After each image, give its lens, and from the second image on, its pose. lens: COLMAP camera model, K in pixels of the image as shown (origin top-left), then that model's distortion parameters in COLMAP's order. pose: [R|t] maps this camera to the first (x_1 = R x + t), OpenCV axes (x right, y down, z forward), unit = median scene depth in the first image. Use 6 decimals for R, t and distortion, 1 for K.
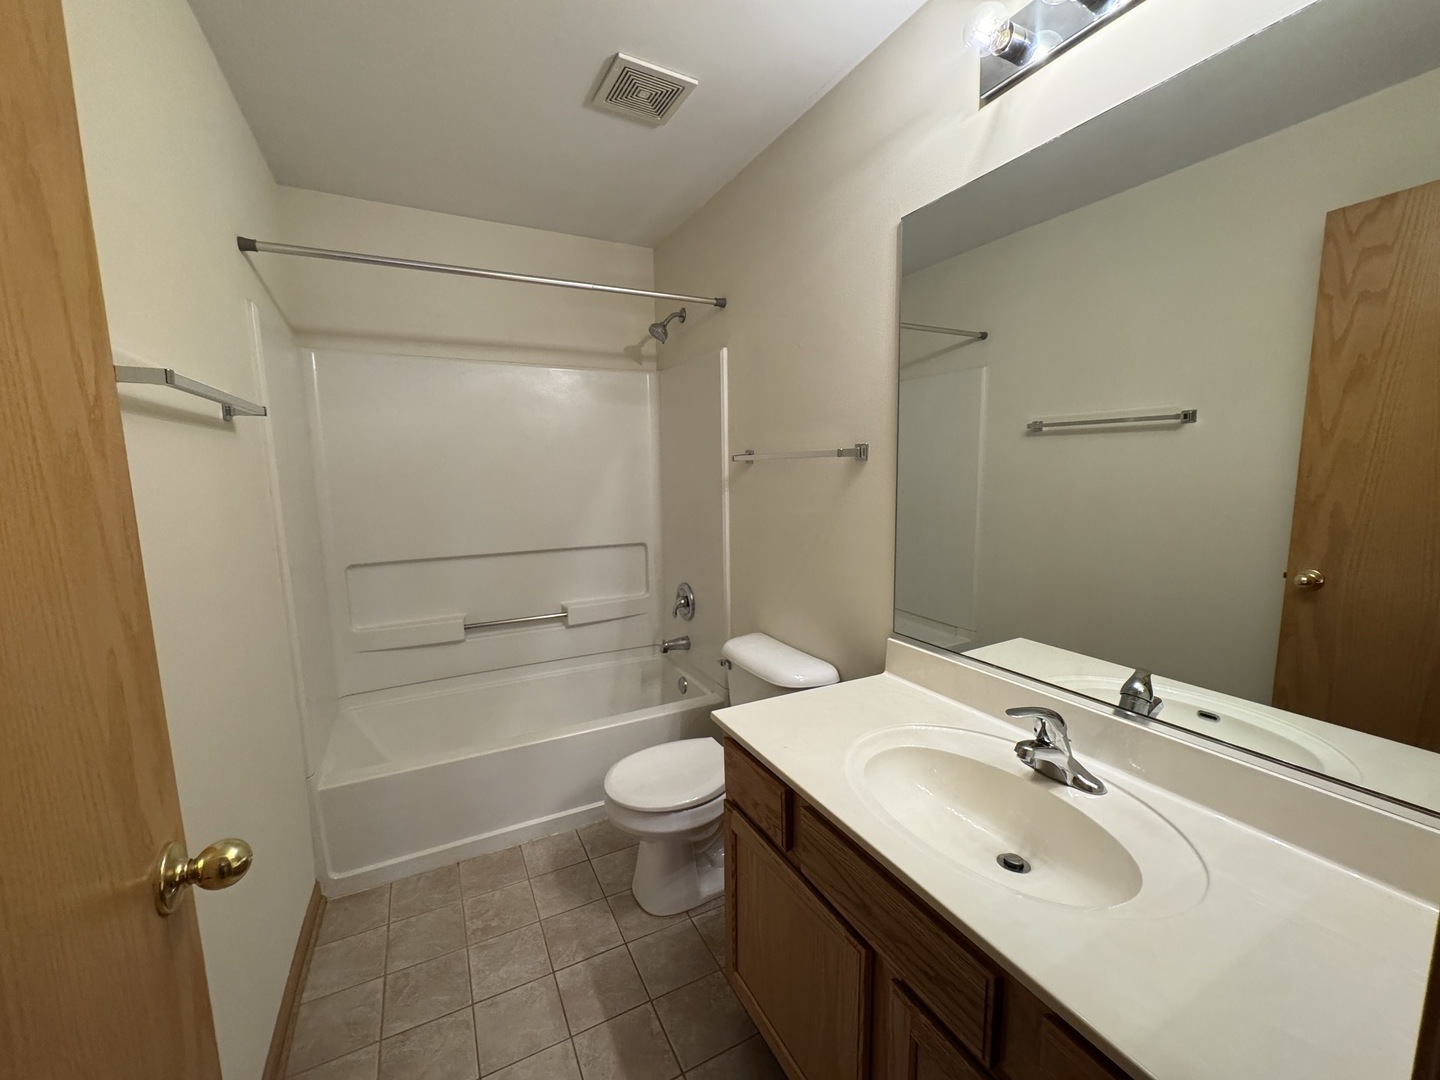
lens RADIAL K [[571.5, 0, 720.0], [0, 571.5, 540.0], [0, 0, 1]] dist [0.001265, 0.000312]
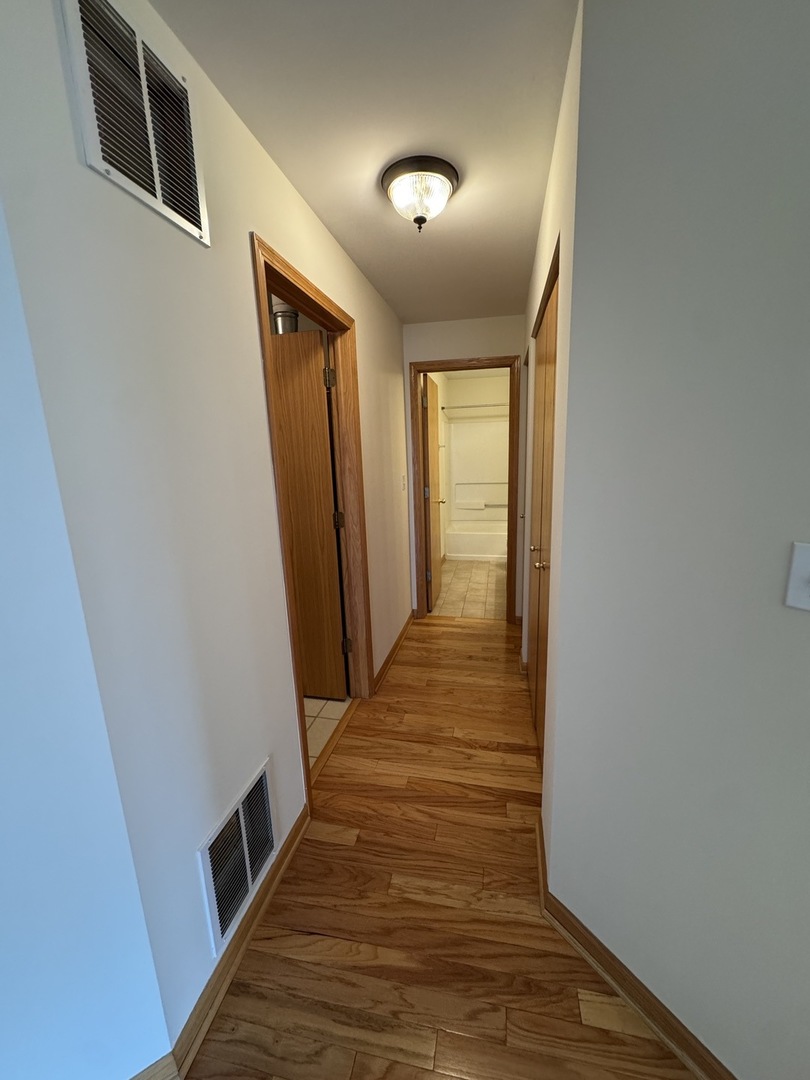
lens RADIAL K [[428.6, 0, 405.0], [0, 428.6, 540.0], [0, 0, 1]] dist [0.001265, 0.000312]
pose [[0.763452, 0.120400, -0.634543, 1.112497], [-0.061522, 0.991560, 0.114121, 0.141683], [0.642927, -0.048087, 0.764416, -1.668951]]
